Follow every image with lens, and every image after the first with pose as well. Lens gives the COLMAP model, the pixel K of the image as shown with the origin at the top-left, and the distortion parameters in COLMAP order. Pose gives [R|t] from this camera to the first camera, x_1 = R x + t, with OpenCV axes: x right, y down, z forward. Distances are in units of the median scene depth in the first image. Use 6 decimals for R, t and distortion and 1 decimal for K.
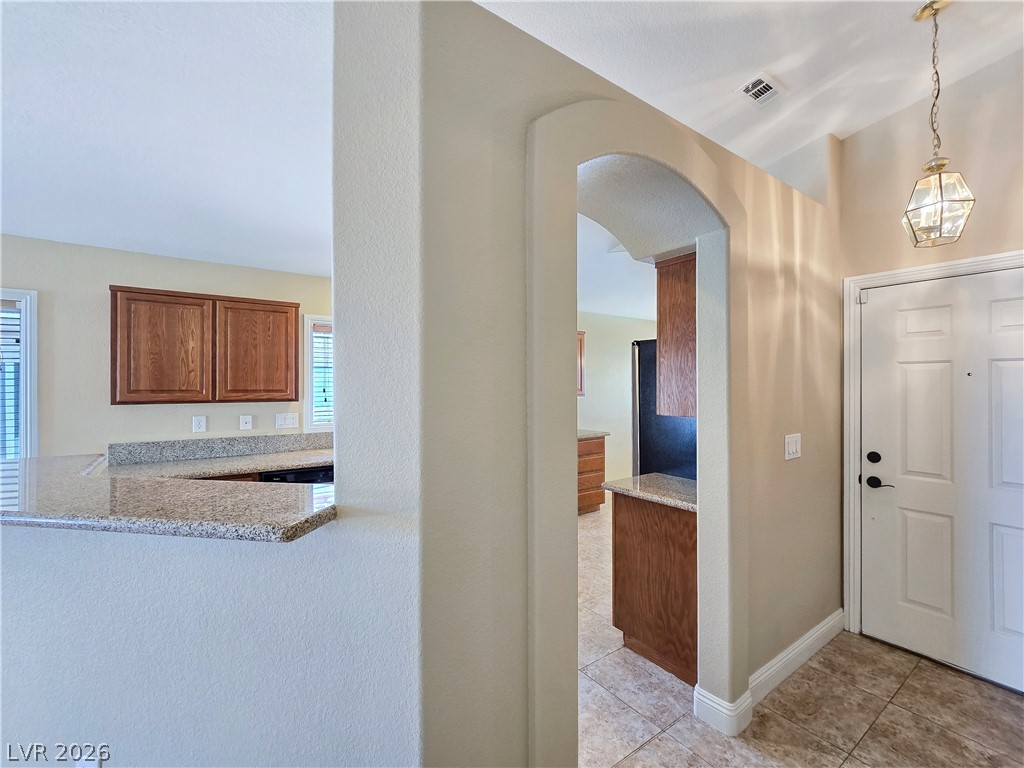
lens RADIAL K [[465.5, 0, 458.8], [0, 465.5, 377.4], [0, 0, 1]] dist [-0.001200, -0.000072]
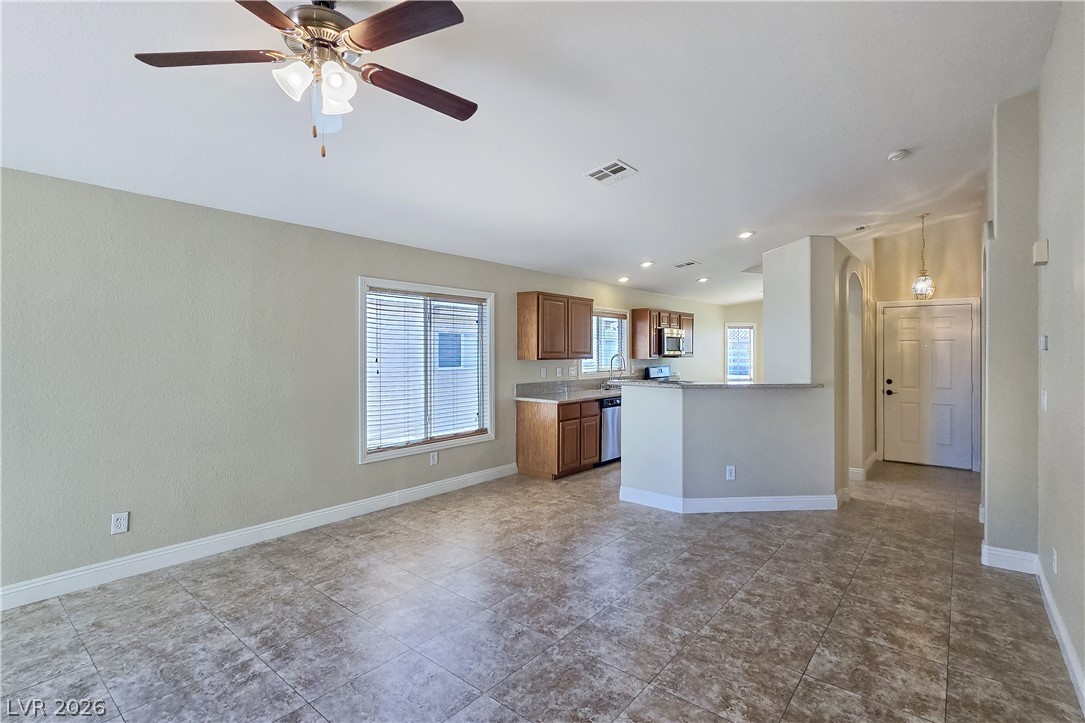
lens RADIAL K [[515.8, 0, 540.5], [0, 515.8, 348.7], [0, 0, 1]] dist [-0.004128, -0.000871]
pose [[0.966353, 0.006323, 0.257140, -1.375894], [-0.005344, 0.999976, -0.004509, 0.030365], [-0.257162, 0.002983, 0.966364, -0.976789]]
